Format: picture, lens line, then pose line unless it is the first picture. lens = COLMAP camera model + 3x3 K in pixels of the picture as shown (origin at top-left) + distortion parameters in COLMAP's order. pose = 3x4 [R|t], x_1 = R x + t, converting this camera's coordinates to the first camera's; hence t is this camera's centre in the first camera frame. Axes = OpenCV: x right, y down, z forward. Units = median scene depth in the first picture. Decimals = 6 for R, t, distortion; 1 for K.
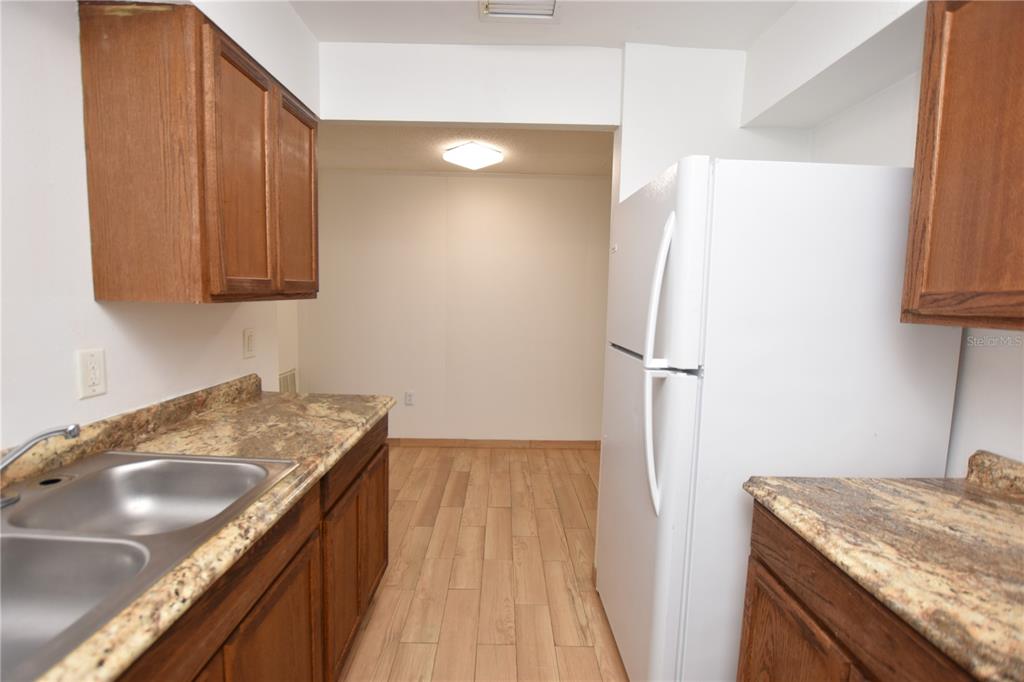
lens RADIAL K [[458.2, 0, 505.7], [0, 458.2, 341.1], [0, 0, 1]] dist [-0.033936, 0.007359]
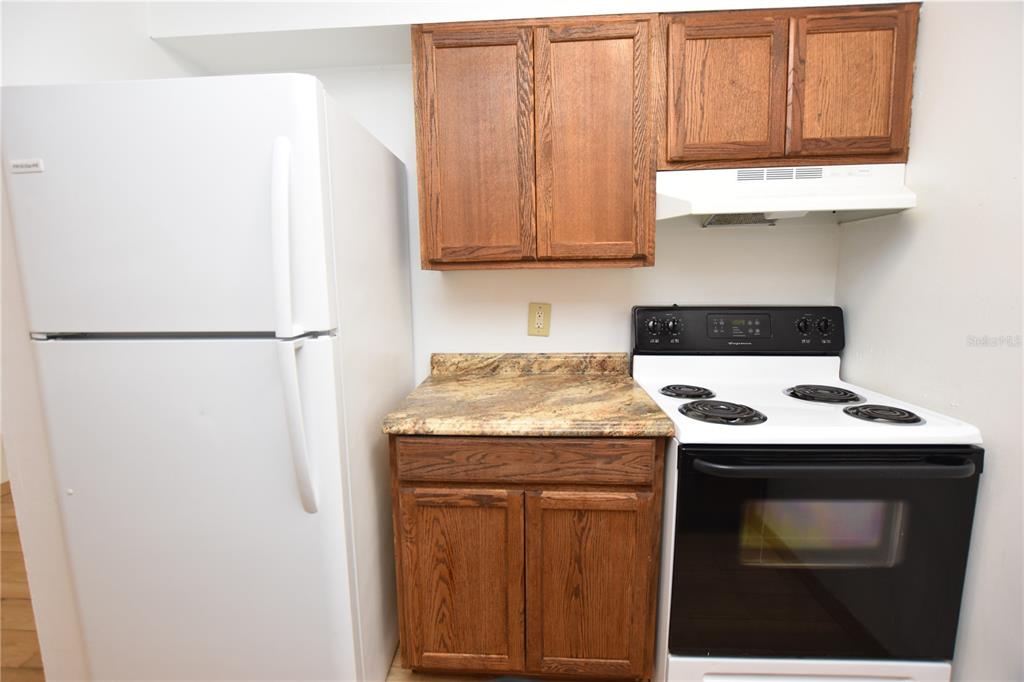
lens RADIAL K [[458.2, 0, 505.7], [0, 458.2, 341.1], [0, 0, 1]] dist [-0.033936, 0.007359]
pose [[0.060691, -0.167599, 0.983985, -0.487462], [0.109930, 0.980928, 0.160298, -0.022920], [-0.992085, 0.098441, 0.077958, 0.649488]]
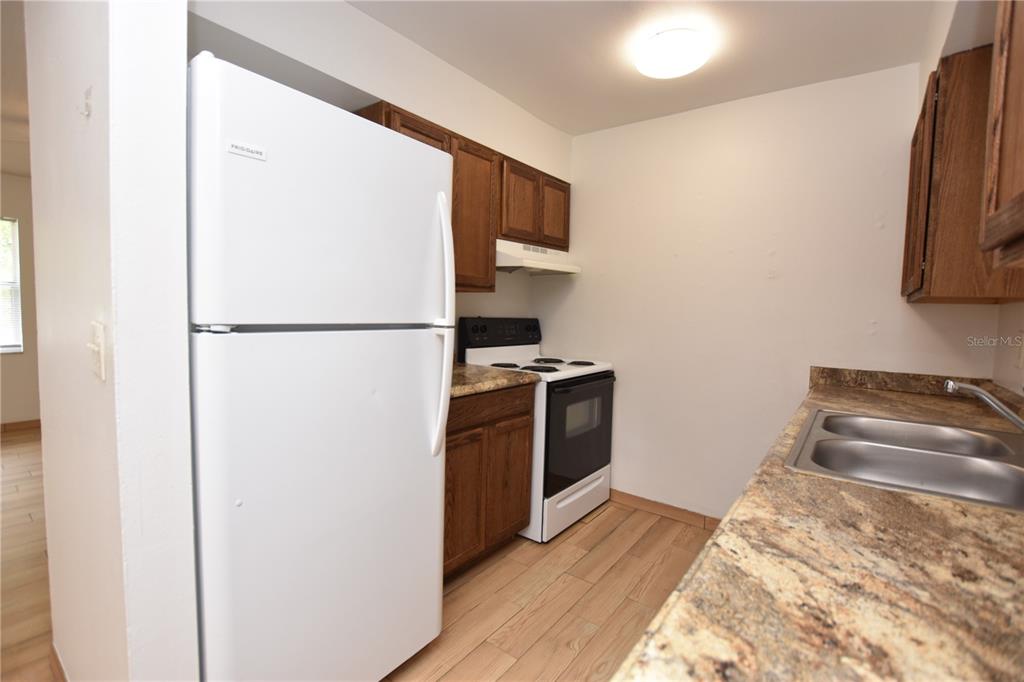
lens RADIAL K [[458.2, 0, 505.7], [0, 458.2, 341.1], [0, 0, 1]] dist [-0.033936, 0.007359]
pose [[-0.788579, -0.089496, 0.608386, -0.570583], [0.011114, 0.987117, 0.159614, -0.099655], [-0.614833, 0.132630, -0.777425, 2.063166]]
